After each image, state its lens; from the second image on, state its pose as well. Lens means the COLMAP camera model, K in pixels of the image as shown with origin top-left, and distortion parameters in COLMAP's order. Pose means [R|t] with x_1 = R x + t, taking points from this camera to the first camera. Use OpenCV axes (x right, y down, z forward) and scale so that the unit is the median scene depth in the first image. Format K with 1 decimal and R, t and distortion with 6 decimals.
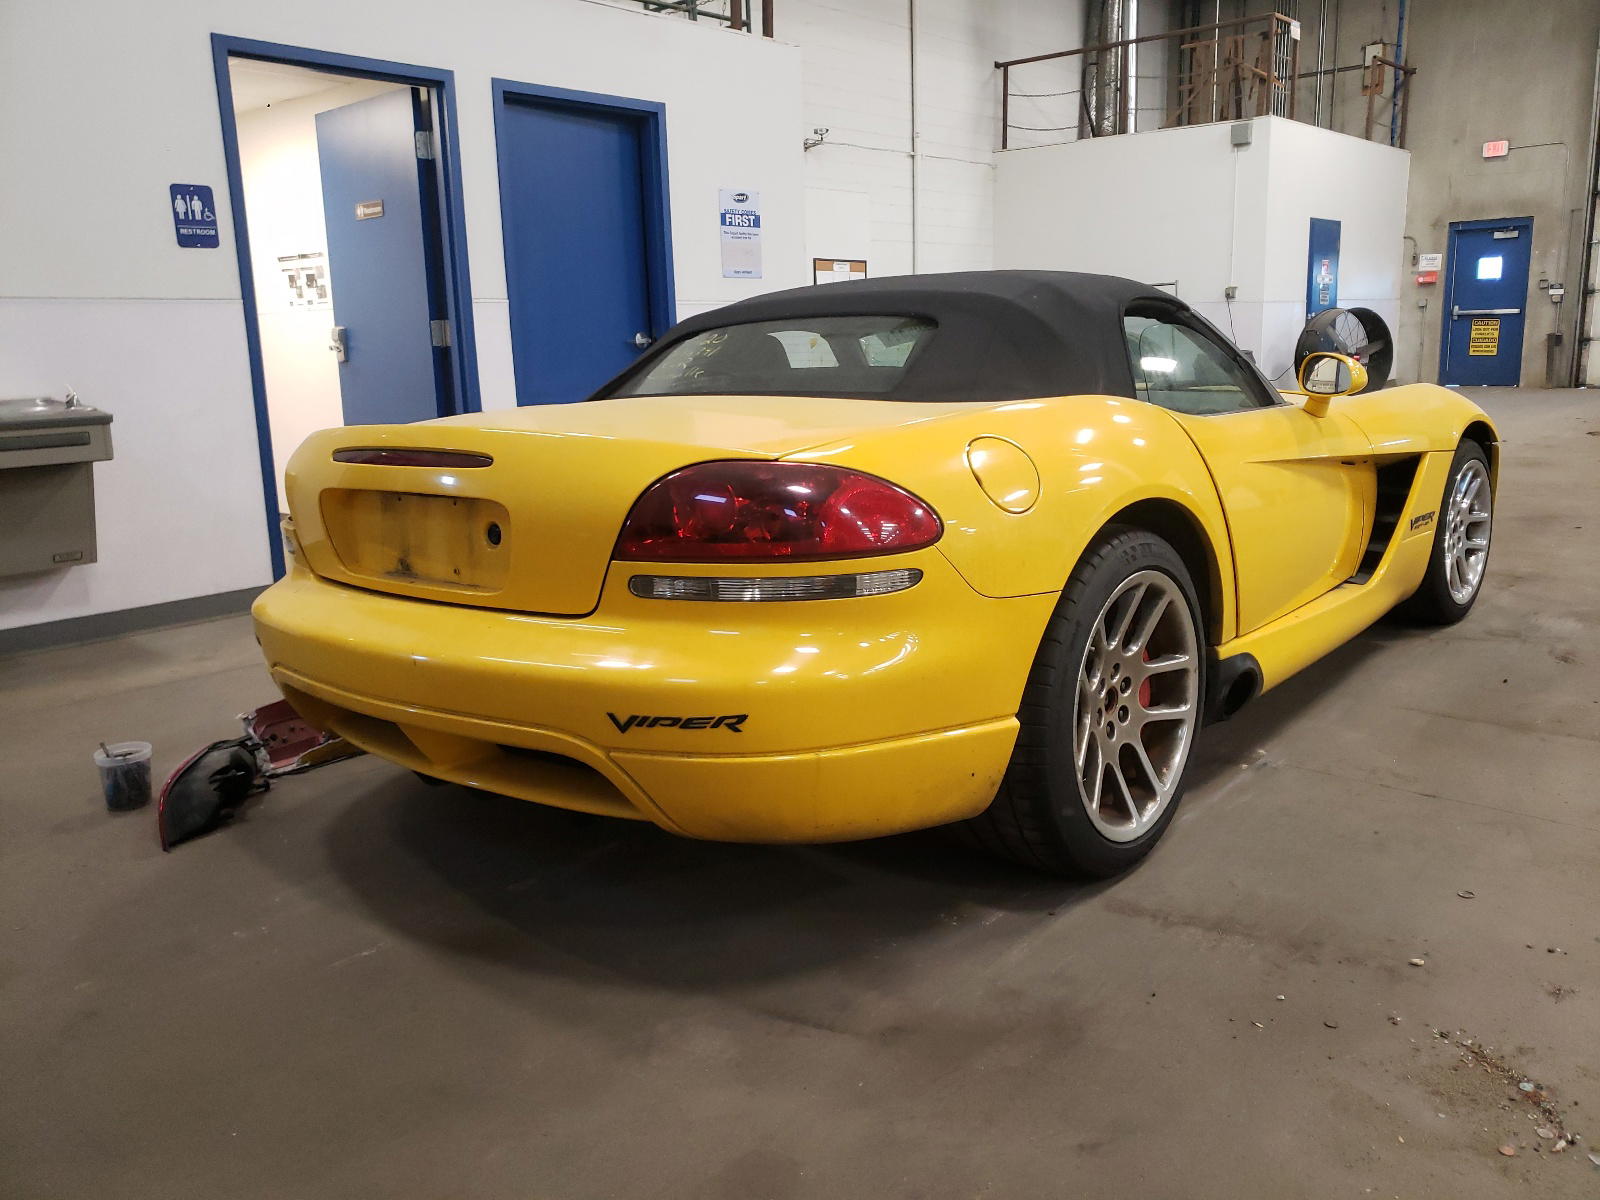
lens RADIAL K [[1226.2, 0, 796.1], [0, 1226.2, 599.6], [0, 0, 1]] dist [0.014091, 0.012436]
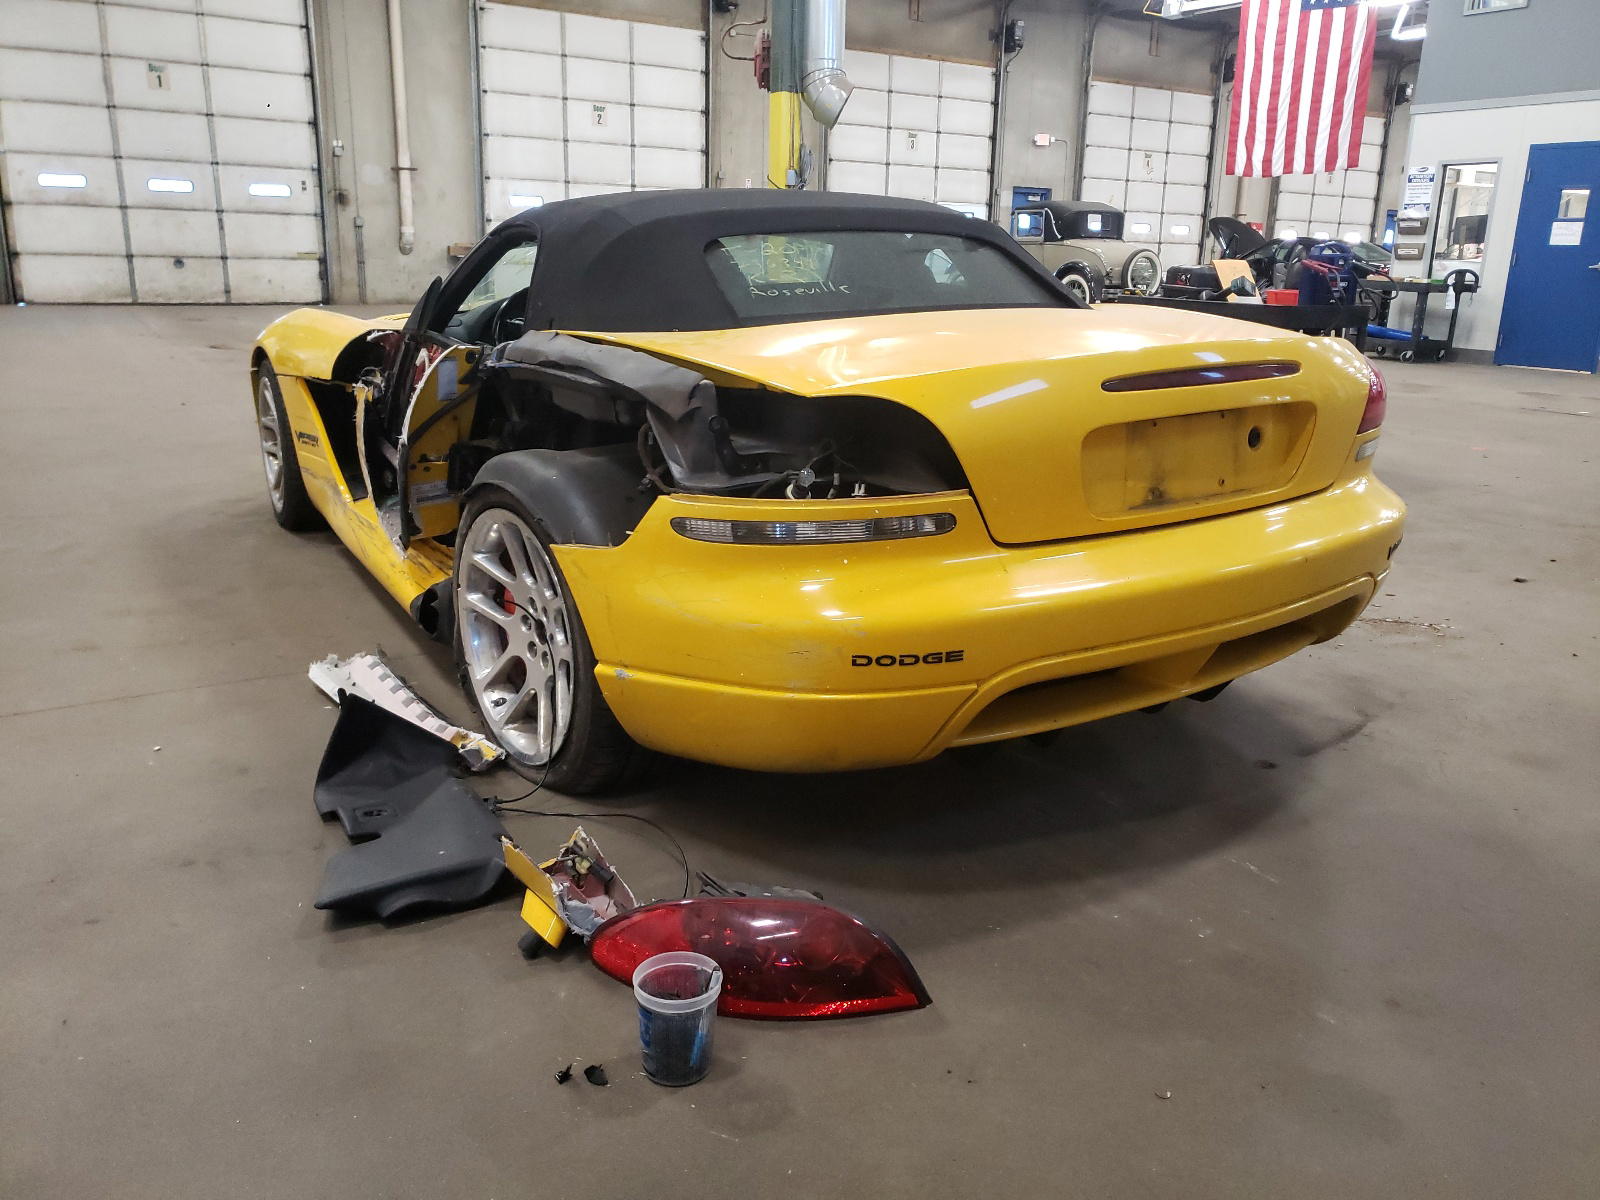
lens RADIAL K [[1226.2, 0, 798.8], [0, 1226.2, 594.3], [0, 0, 1]] dist [0.014091, 0.012436]
pose [[0.303129, -0.235625, 0.923360, -1.281298], [0.178855, 0.965798, 0.187738, -0.178265], [-0.936015, 0.108239, 0.334904, 0.938208]]
